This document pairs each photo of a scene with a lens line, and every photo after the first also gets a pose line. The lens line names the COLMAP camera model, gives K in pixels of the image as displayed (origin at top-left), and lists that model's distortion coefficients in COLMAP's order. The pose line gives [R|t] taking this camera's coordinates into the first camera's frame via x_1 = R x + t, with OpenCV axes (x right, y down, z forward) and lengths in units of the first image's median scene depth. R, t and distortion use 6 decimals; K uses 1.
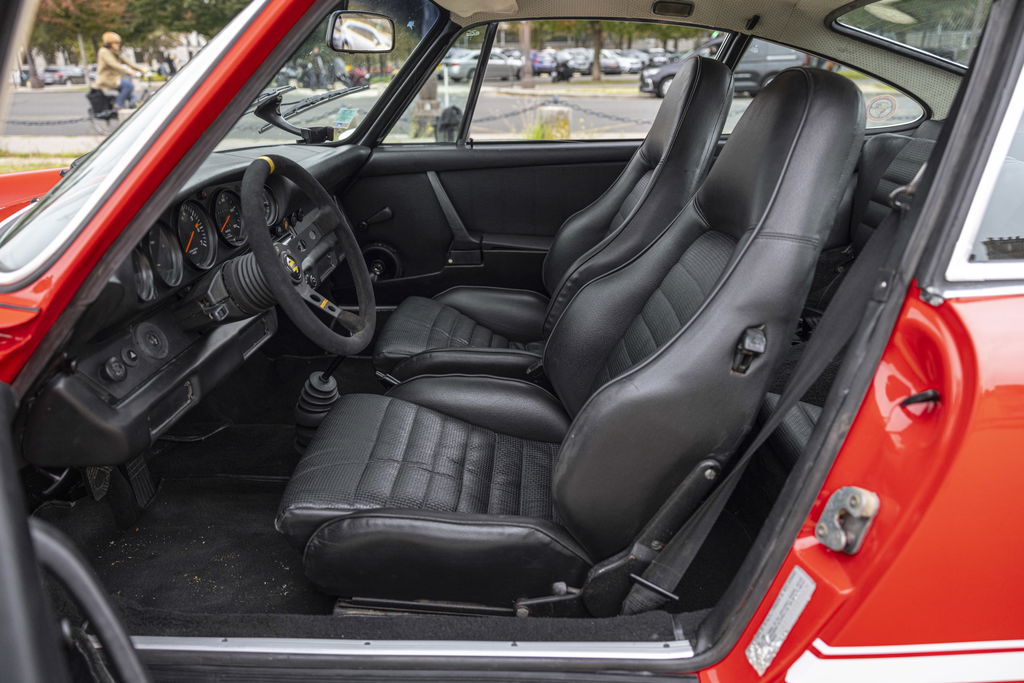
lens RADIAL K [[679.1, 0, 512.0], [0, 679.1, 341.5], [0, 0, 1]] dist [0.001659, 0.000322]
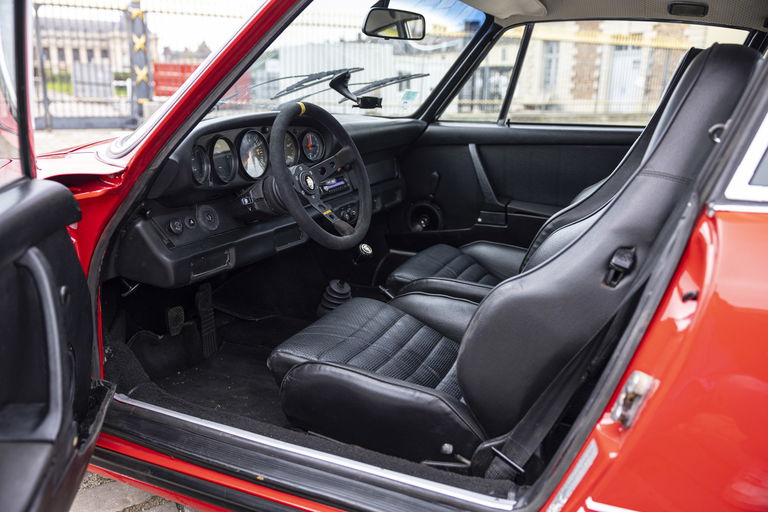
lens RADIAL K [[643.0, 0, 384.0], [0, 643.0, 256.0], [0, 0, 1]] dist [-0.003674, 0.000997]
pose [[0.918726, 0.125780, -0.374328, 0.337300], [-0.171236, 0.981053, -0.090624, 0.133837], [0.355837, 0.147357, 0.922857, -0.138920]]
